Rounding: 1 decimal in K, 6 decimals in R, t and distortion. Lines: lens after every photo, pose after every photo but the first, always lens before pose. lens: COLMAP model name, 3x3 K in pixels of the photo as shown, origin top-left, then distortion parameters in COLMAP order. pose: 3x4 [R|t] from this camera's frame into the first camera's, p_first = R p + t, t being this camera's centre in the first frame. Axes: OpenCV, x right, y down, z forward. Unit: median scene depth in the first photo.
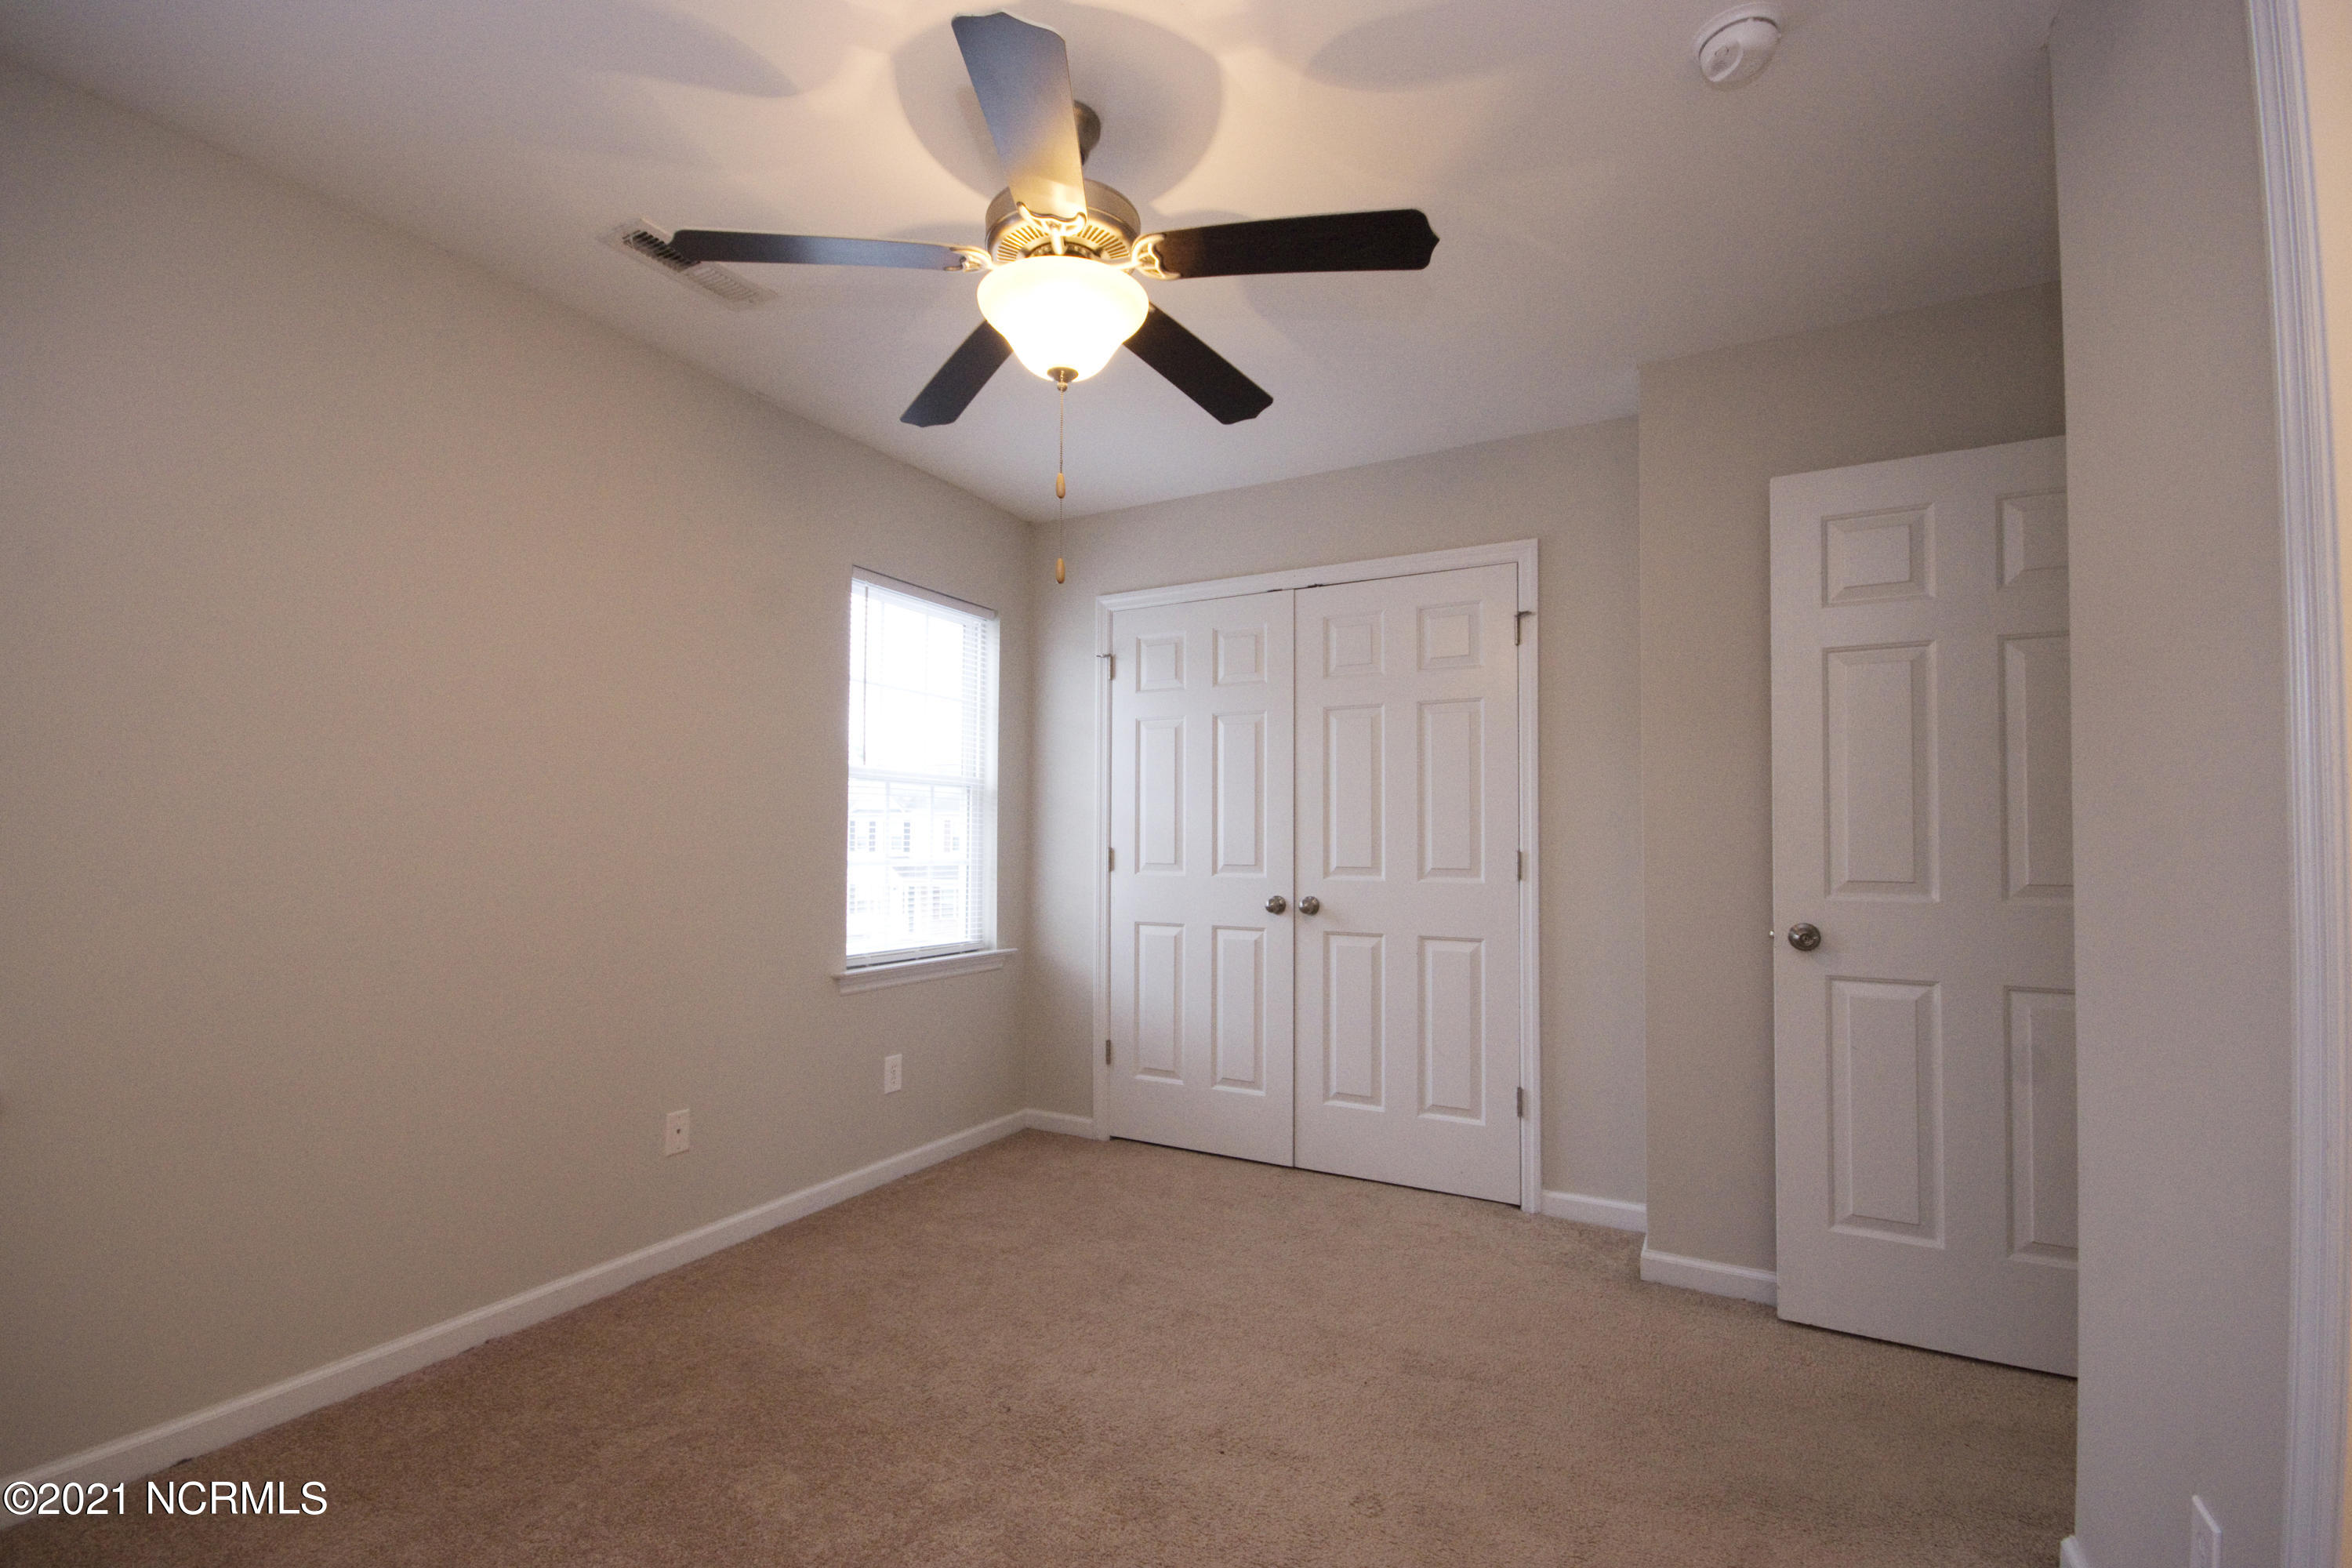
lens RADIAL K [[1029.8, 0, 1154.8], [0, 1029.8, 805.8], [0, 0, 1]] dist [-0.001544, -0.005936]
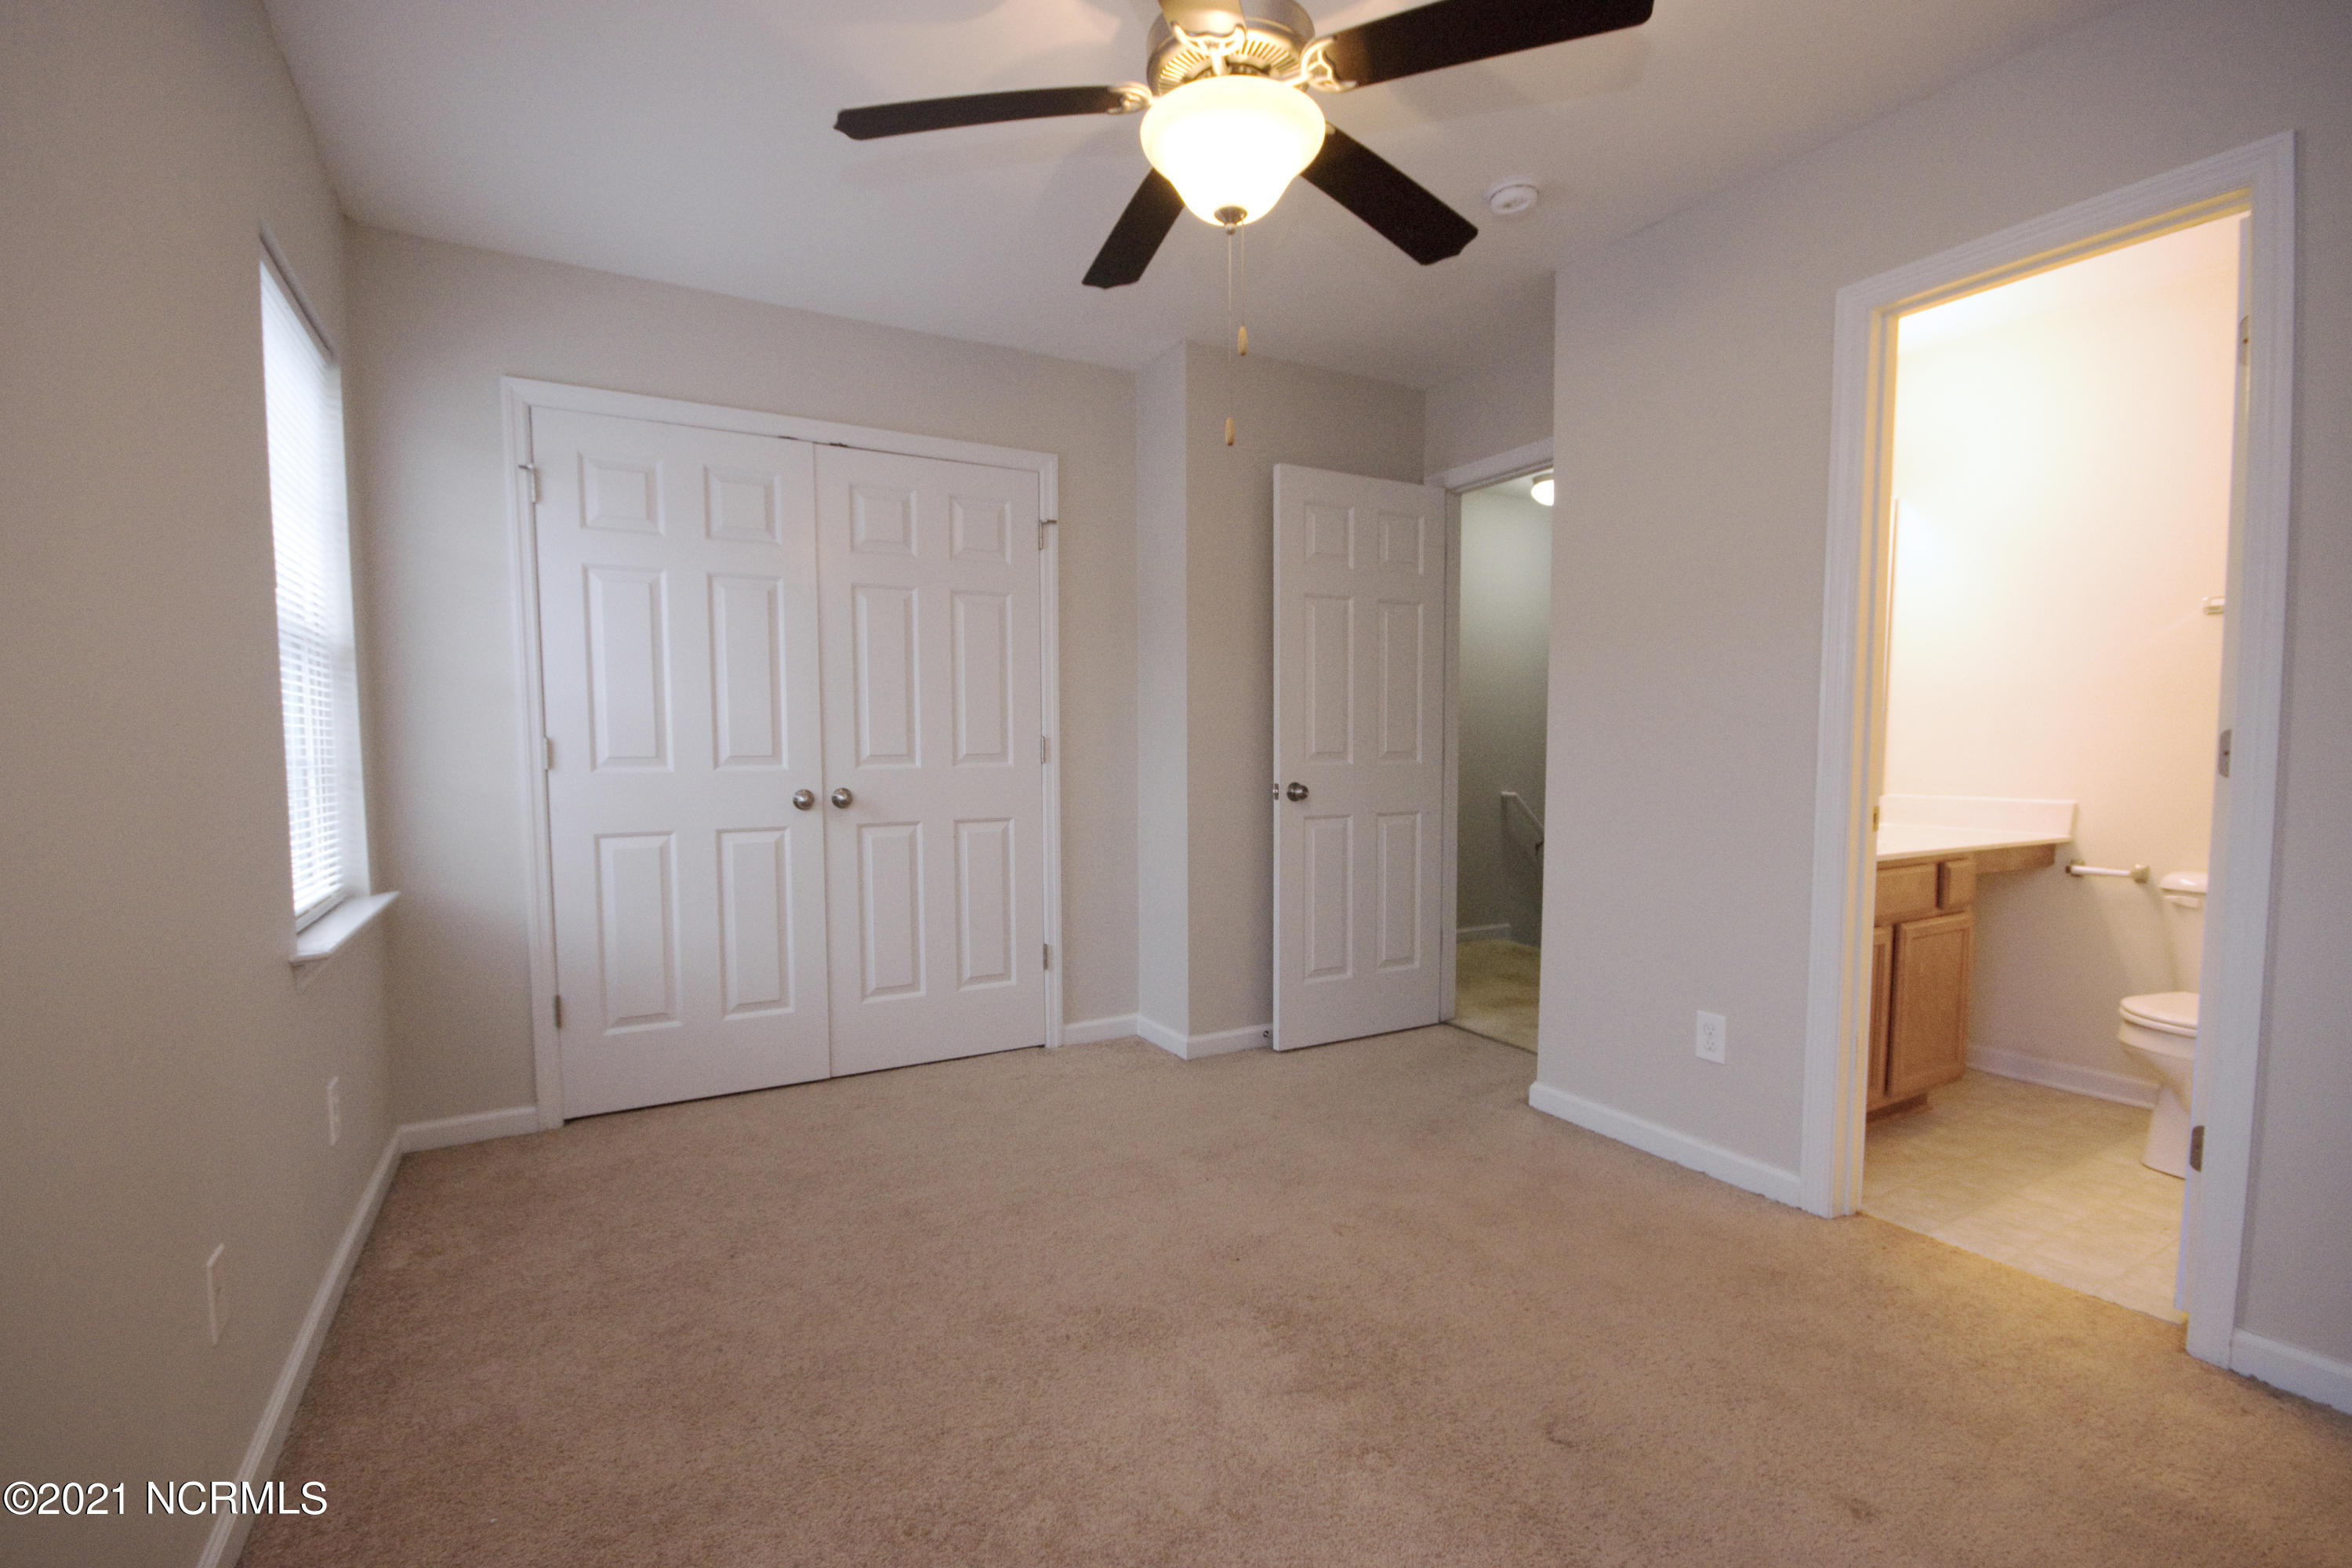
lens RADIAL K [[1029.8, 0, 1156.5], [0, 1029.8, 808.5], [0, 0, 1]] dist [-0.001544, -0.005936]
pose [[0.520769, -0.062839, 0.851382, -0.525795], [-0.022379, 0.995940, 0.087197, 0.020593], [-0.853404, -0.064462, 0.517248, 0.298667]]
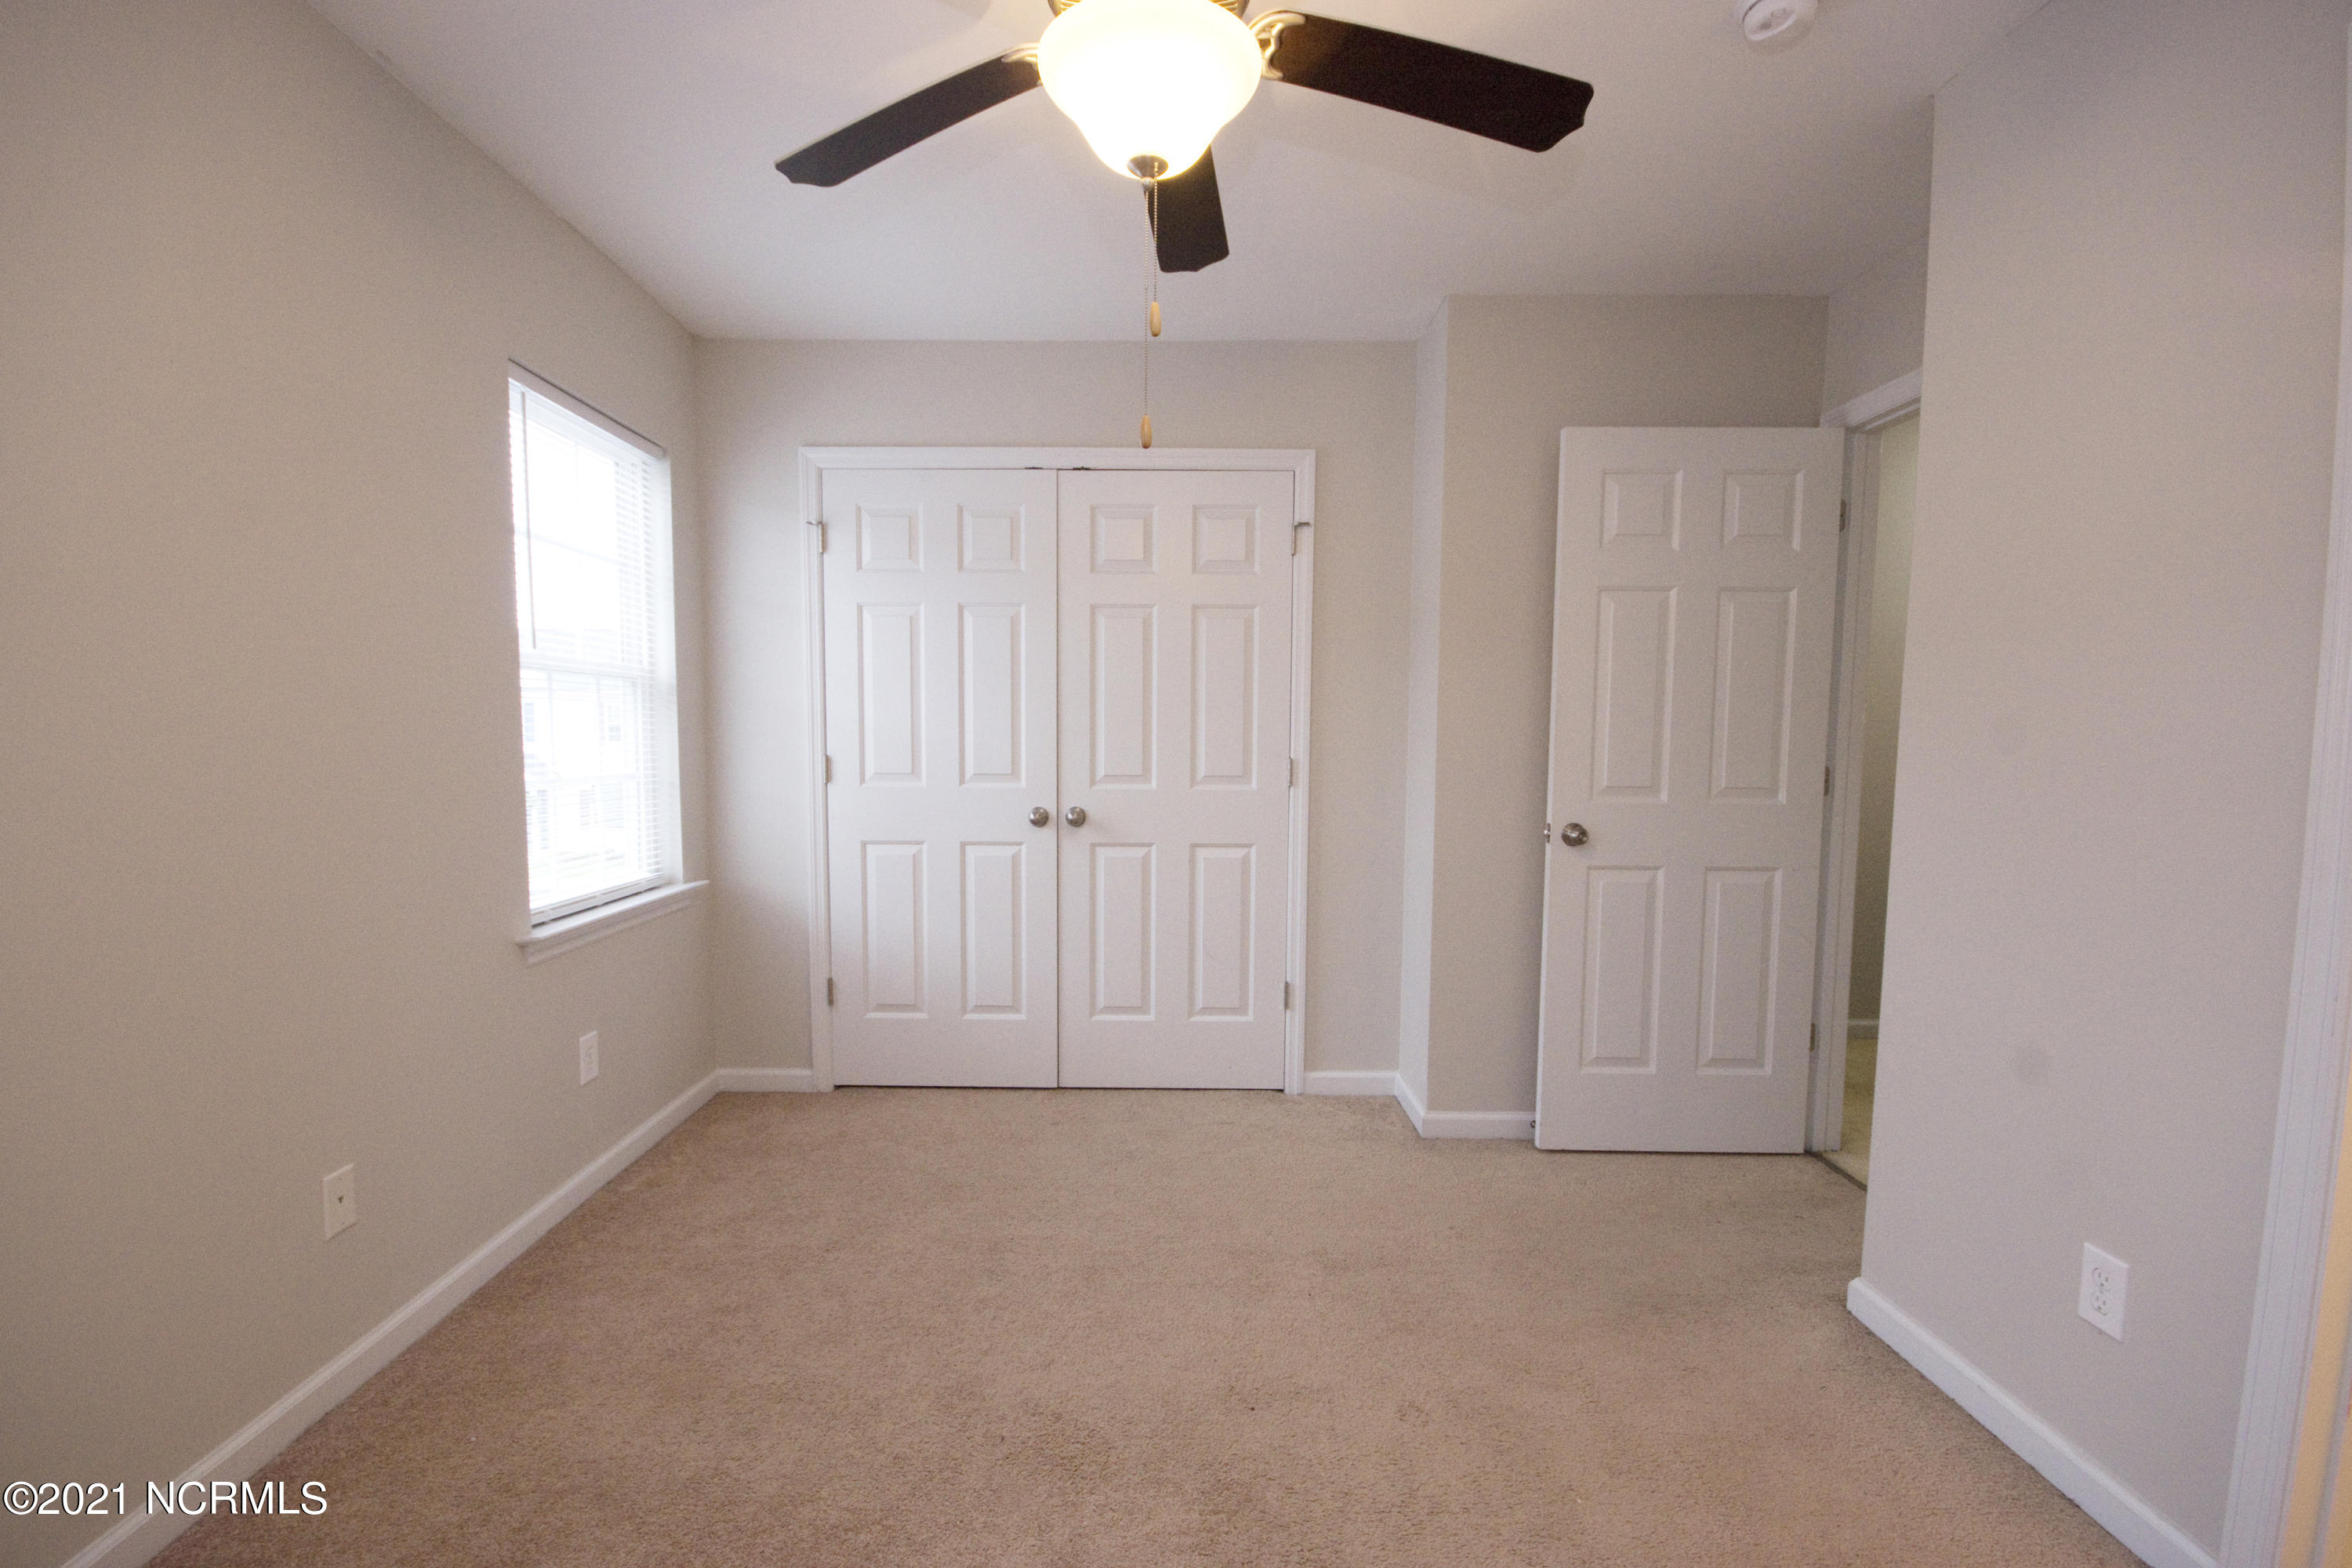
lens RADIAL K [[1029.8, 0, 1157.1], [0, 1029.8, 807.9], [0, 0, 1]] dist [-0.001544, -0.005936]
pose [[0.872314, -0.036548, 0.487579, -0.261601], [-0.018447, 0.994032, 0.107514, -0.014967], [-0.488598, -0.102780, 0.866434, 0.157053]]
